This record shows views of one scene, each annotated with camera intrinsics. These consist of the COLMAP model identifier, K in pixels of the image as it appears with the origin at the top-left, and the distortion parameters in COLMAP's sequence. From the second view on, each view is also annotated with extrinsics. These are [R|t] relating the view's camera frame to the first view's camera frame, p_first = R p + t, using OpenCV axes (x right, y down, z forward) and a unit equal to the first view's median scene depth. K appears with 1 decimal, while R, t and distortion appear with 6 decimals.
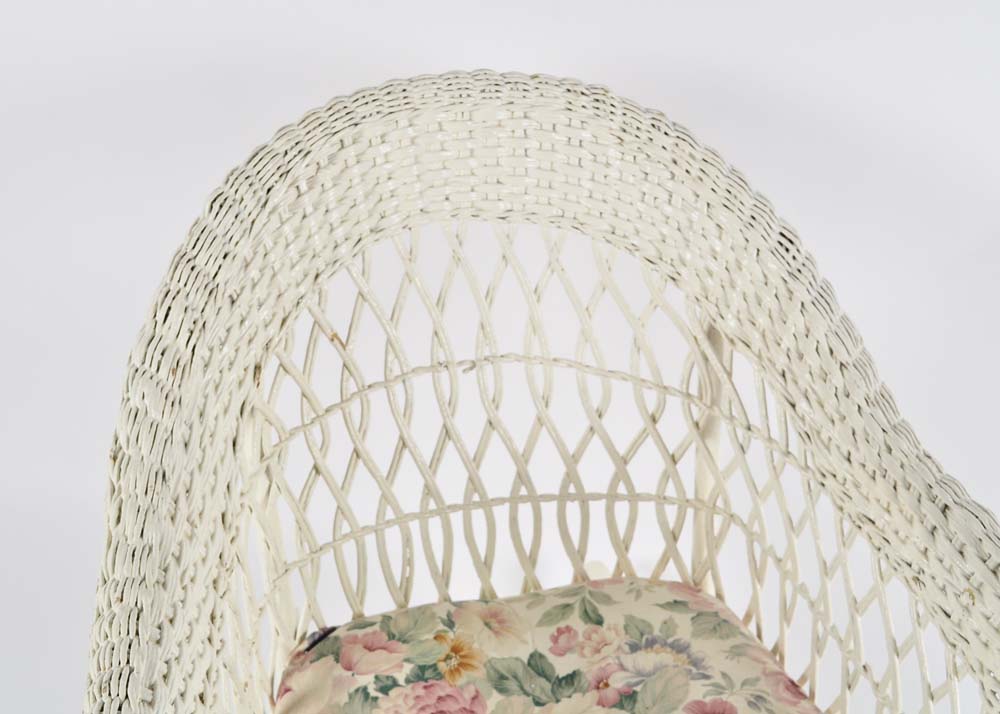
lens RADIAL K [[1297.7, 0, 500.0], [0, 1297.7, 357.0], [0, 0, 1]] dist [-0.050414, -0.031262]
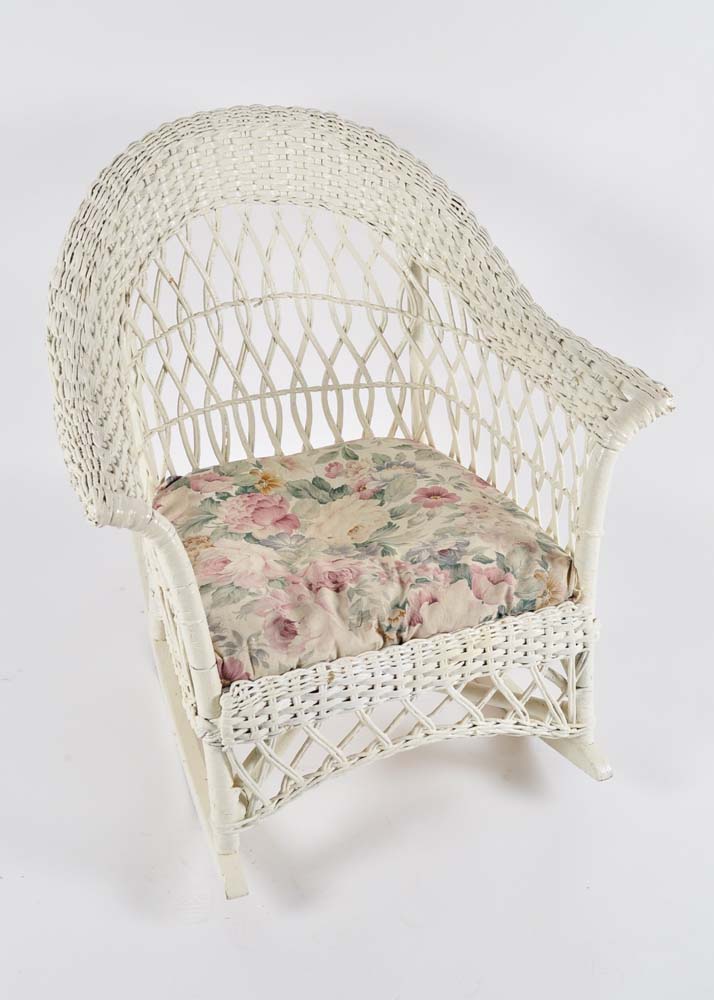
lens RADIAL K [[1244.1, 0, 357.0], [0, 1244.1, 500.0], [0, 0, 1]] dist [-0.087392, -0.028487]
pose [[0.990659, -0.072364, 0.115577, -0.099349], [0.072351, 0.997370, 0.004308, 0.255679], [-0.115585, 0.004094, 0.993289, -0.482693]]
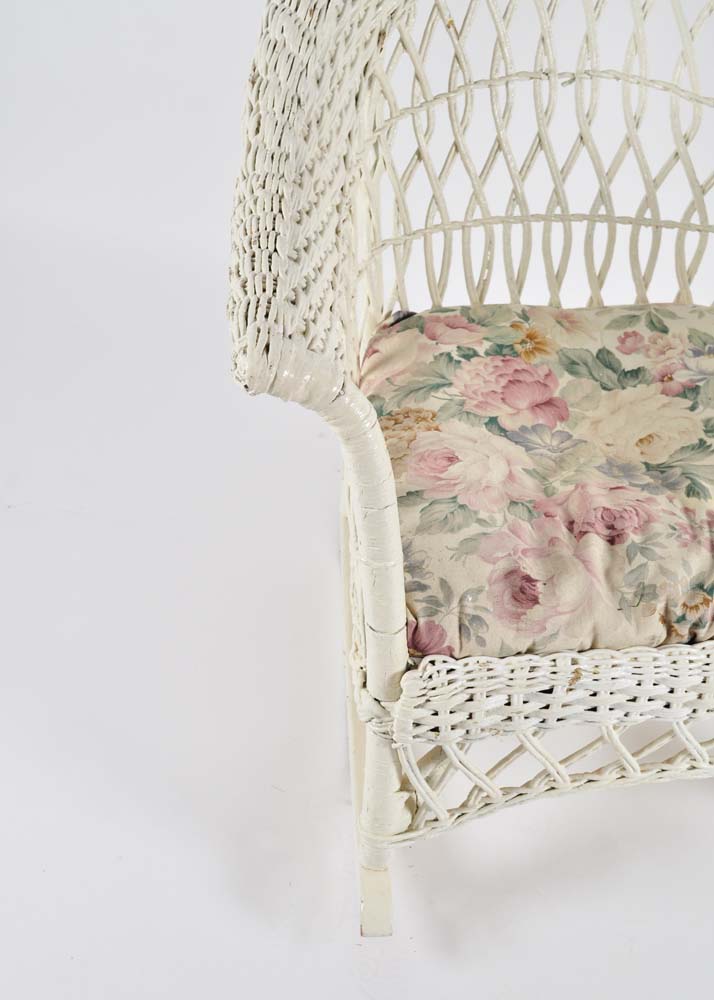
lens RADIAL K [[1137.5, 0, 352.5], [0, 1137.5, 536.2], [0, 0, 1]] dist [-0.076535, 0.015854]
pose [[0.990931, 0.114576, -0.070208, -0.096570], [-0.098604, 0.974953, 0.199356, 0.216241], [0.091290, -0.190626, 0.977409, 0.035232]]
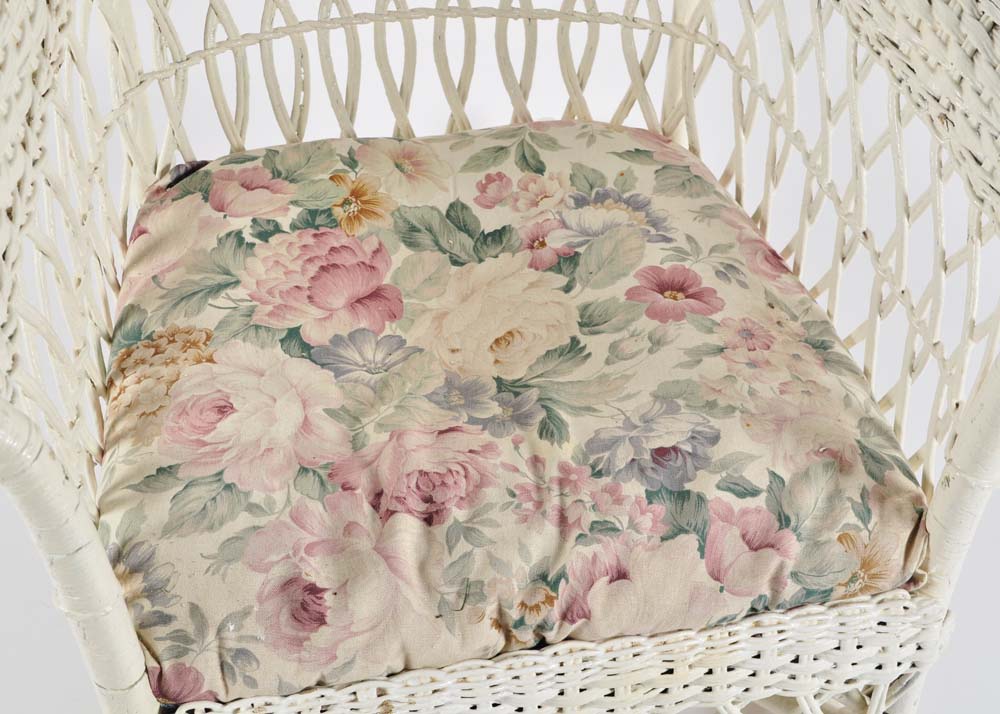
lens RADIAL K [[1507.5, 0, 500.0], [0, 1507.5, 357.0], [0, 0, 1]] dist [-0.029863, 0.024605]
pose [[0.998501, 0.044422, 0.031987, 0.028757], [-0.051420, 0.961551, 0.269768, 0.068954], [-0.018774, -0.271008, 0.962394, 0.080478]]
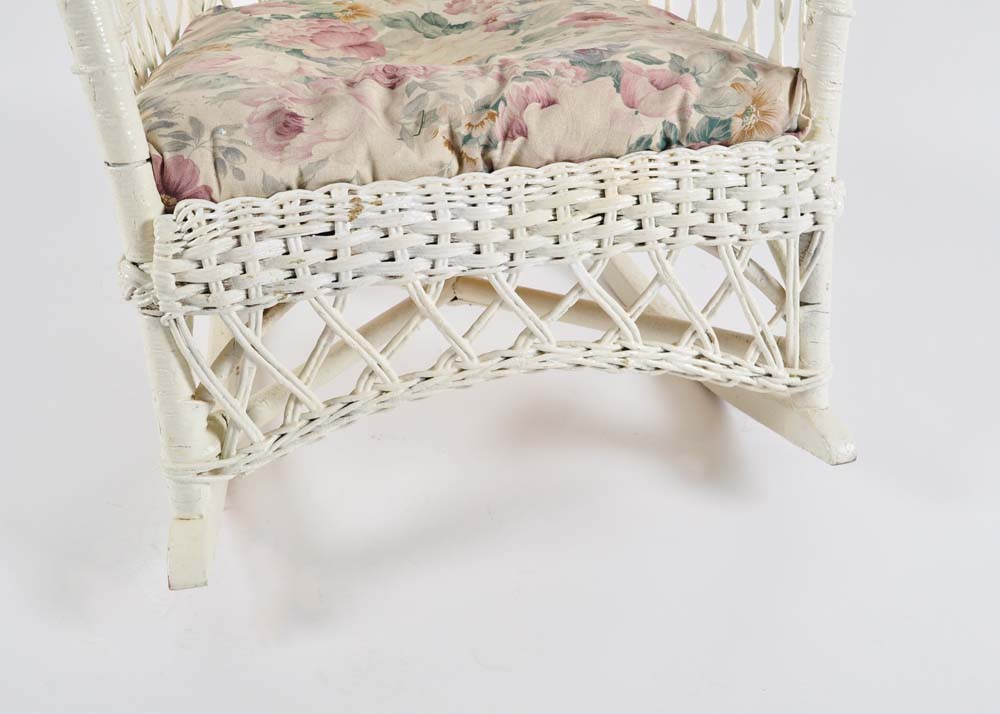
lens RADIAL K [[1132.8, 0, 526.9], [0, 1132.8, 359.1], [0, 0, 1]] dist [-0.070163, 0.005438]
pose [[0.999760, -0.020589, 0.007427, 0.094304], [0.020700, 0.999670, -0.015209, 0.530116], [-0.007111, 0.015359, 0.999857, 0.097965]]
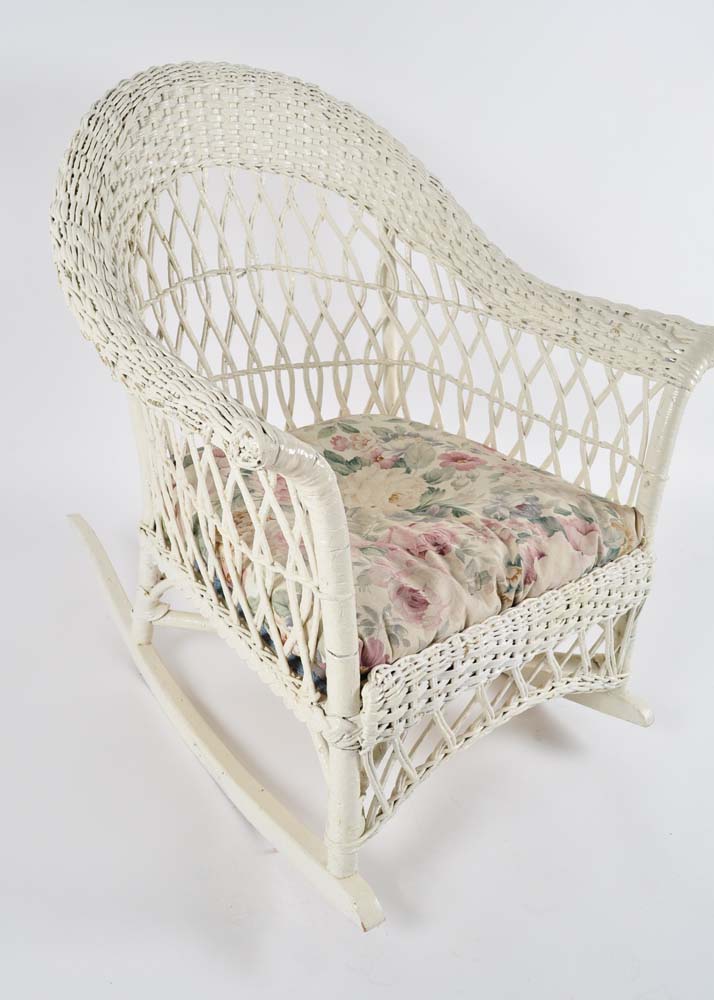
lens RADIAL K [[885.7, 0, 357.0], [0, 885.7, 500.0], [0, 0, 1]] dist [-0.095694, 0.008833]
pose [[0.887058, -0.120972, 0.445527, -0.398374], [0.138775, 0.990296, -0.007413, 0.299580], [-0.440307, 0.068404, 0.895238, 0.095742]]
